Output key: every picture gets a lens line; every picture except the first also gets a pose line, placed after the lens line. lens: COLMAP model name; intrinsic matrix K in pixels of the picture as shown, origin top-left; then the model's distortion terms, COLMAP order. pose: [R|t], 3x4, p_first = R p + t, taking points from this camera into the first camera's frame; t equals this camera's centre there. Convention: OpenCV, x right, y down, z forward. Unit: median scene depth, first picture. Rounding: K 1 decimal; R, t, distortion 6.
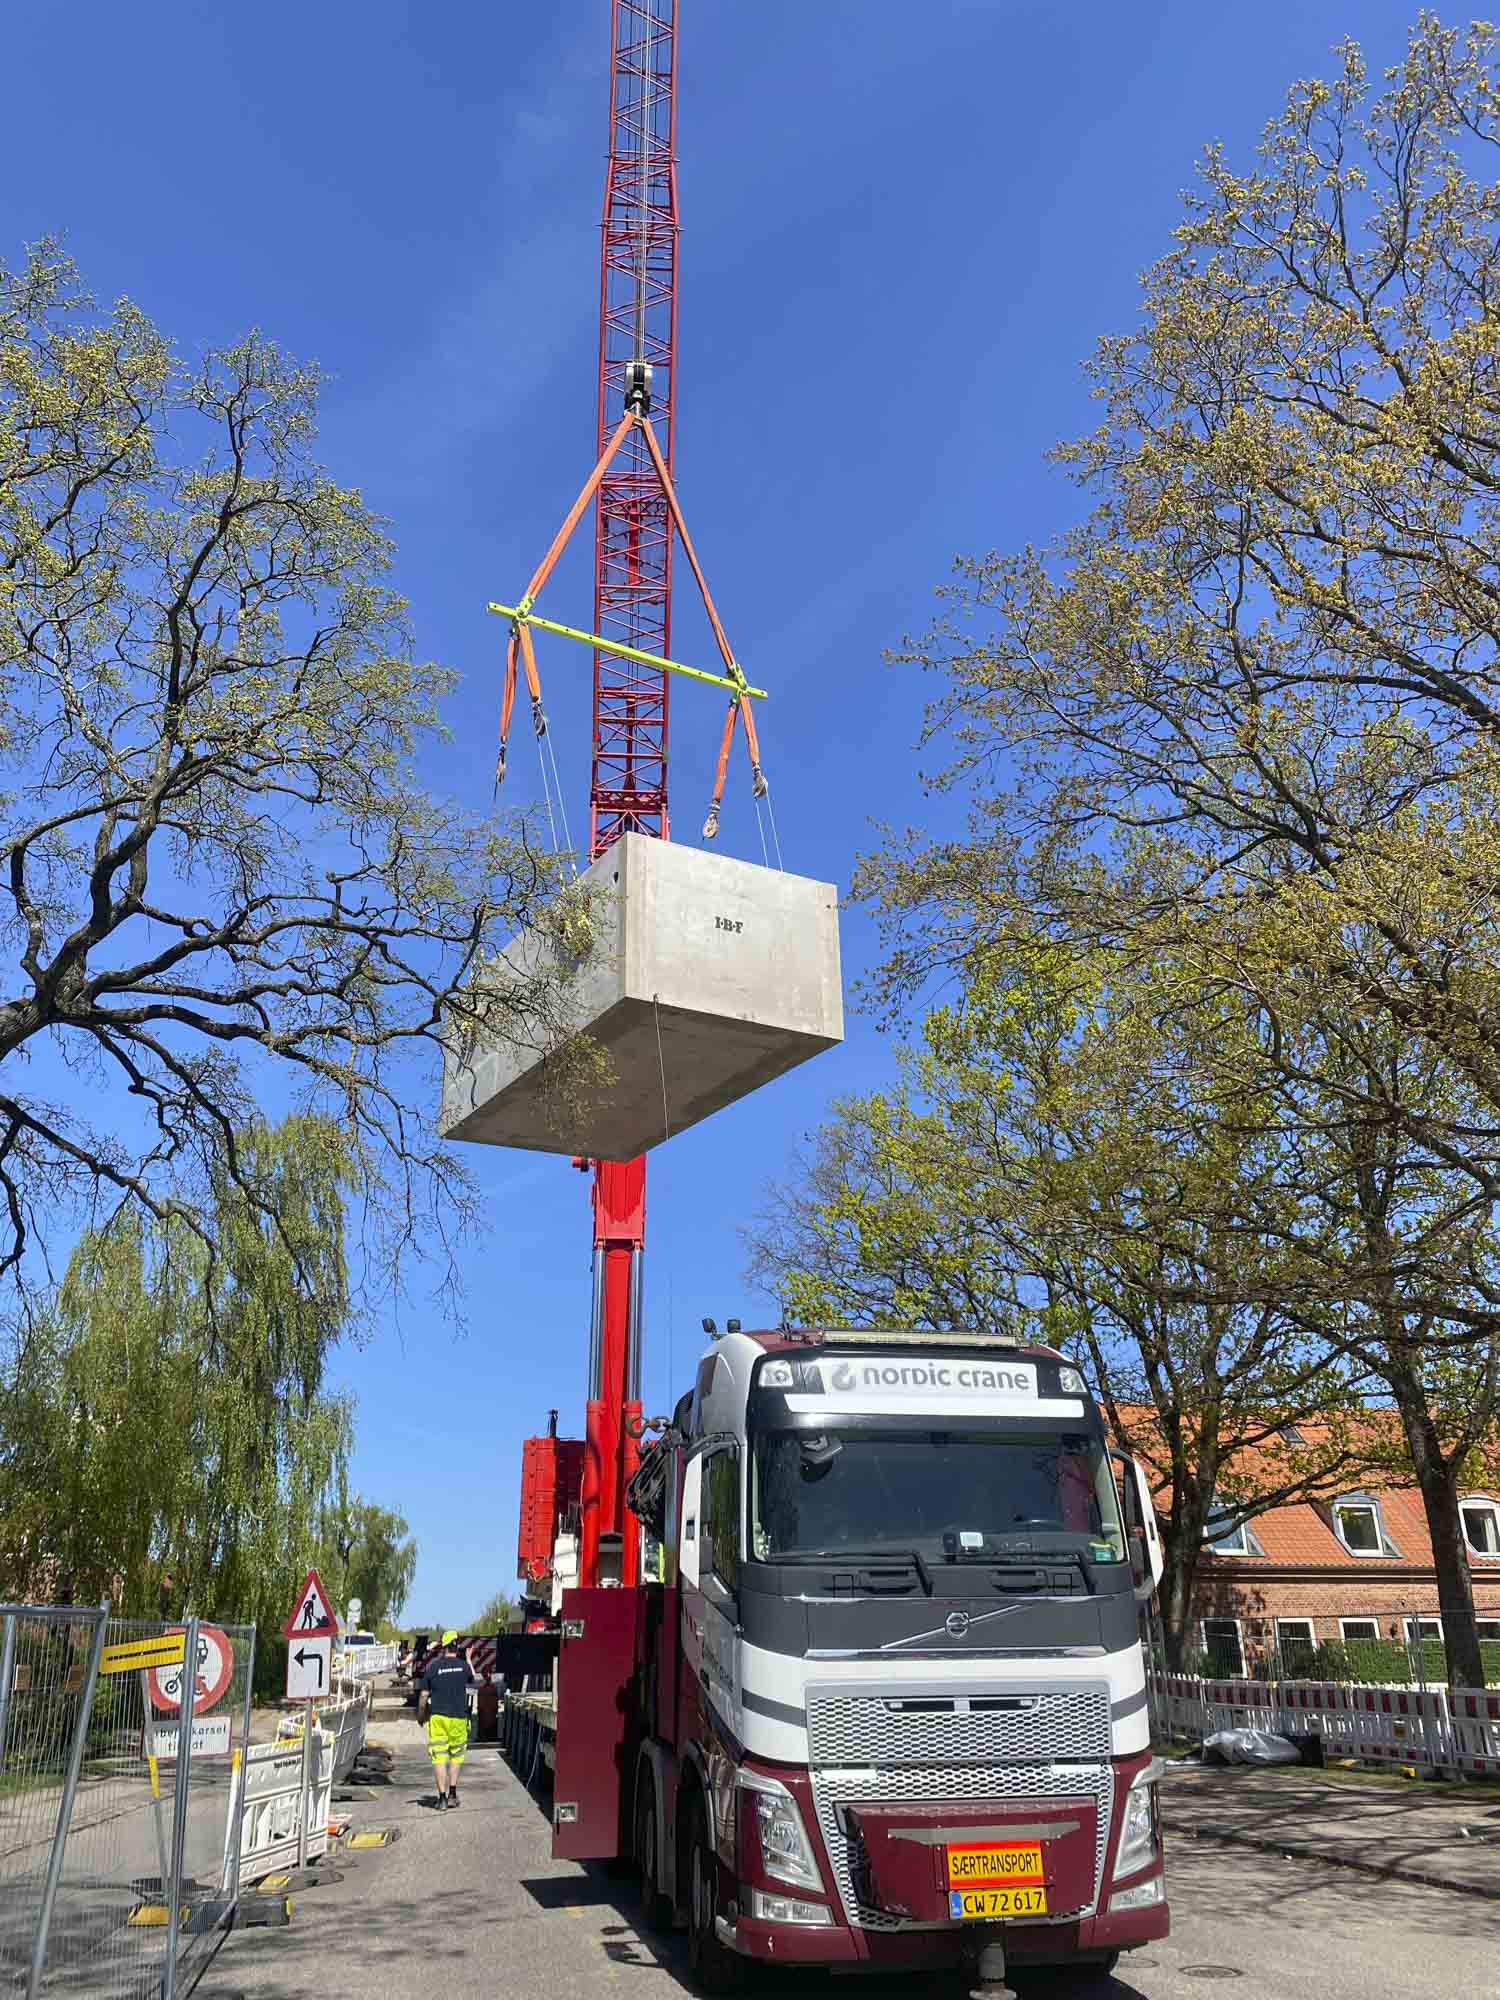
lens RADIAL K [[1515.3, 0, 750.3], [0, 1515.3, 1009.3], [0, 0, 1]] dist [0.007005, -0.025920]
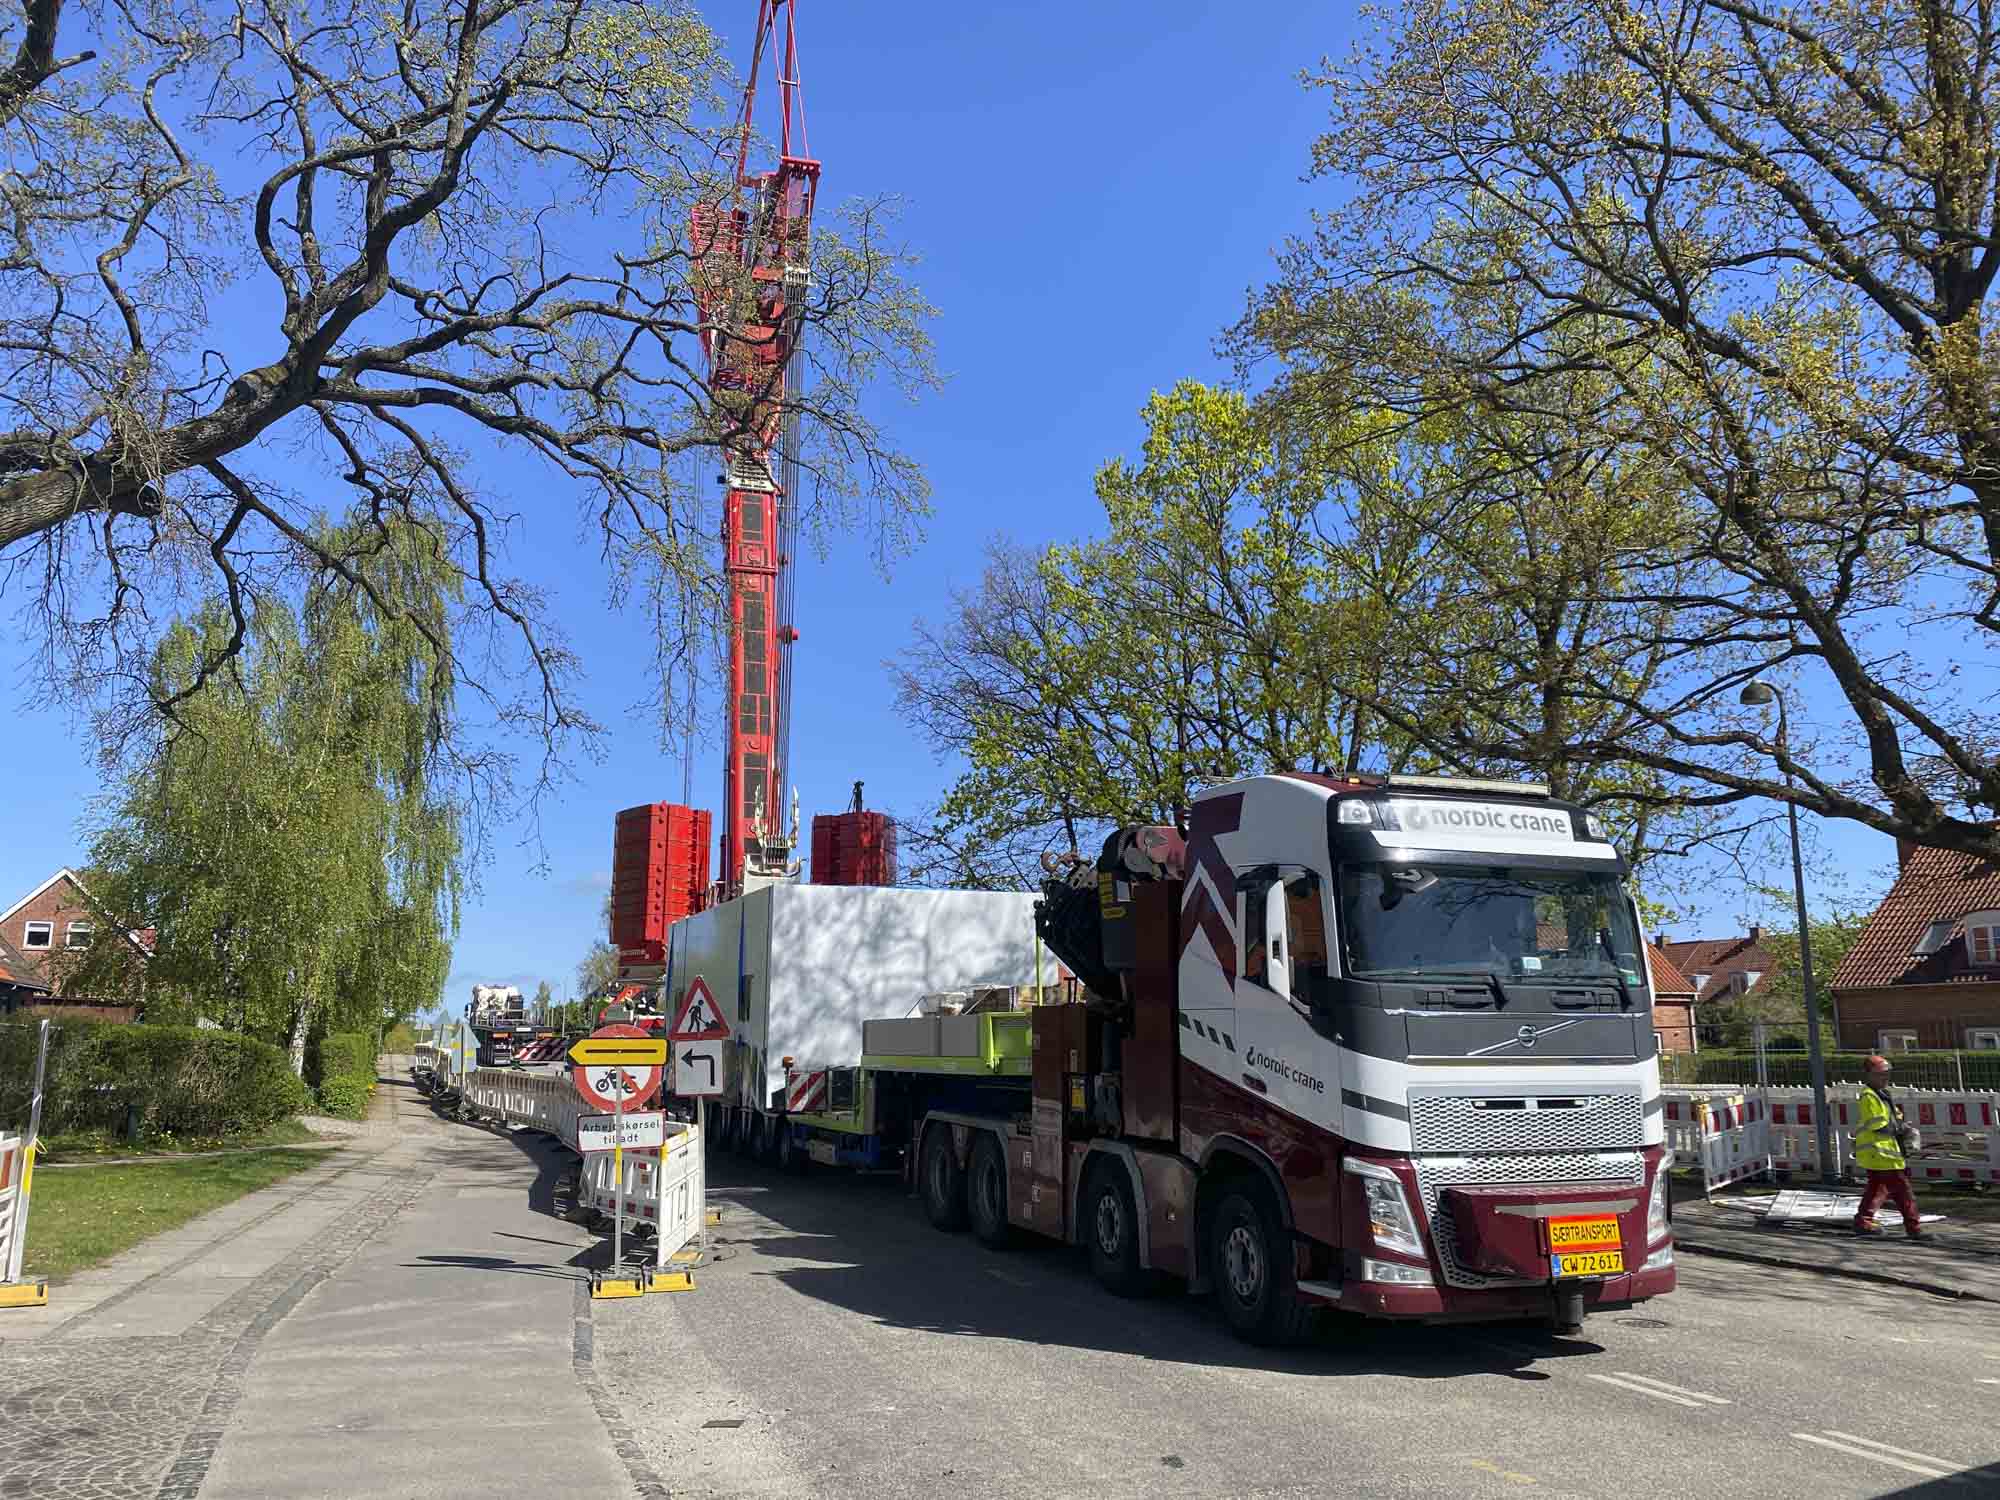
lens RADIAL K [[1515.3, 0, 1005.3], [0, 1515.3, 751.1], [0, 0, 1]] dist [0.007005, -0.025920]
pose [[0.984028, 0.042103, 0.172963, -0.438314], [-0.076217, 0.977713, 0.195625, 0.011879], [-0.160872, -0.205683, 0.965305, 0.028807]]
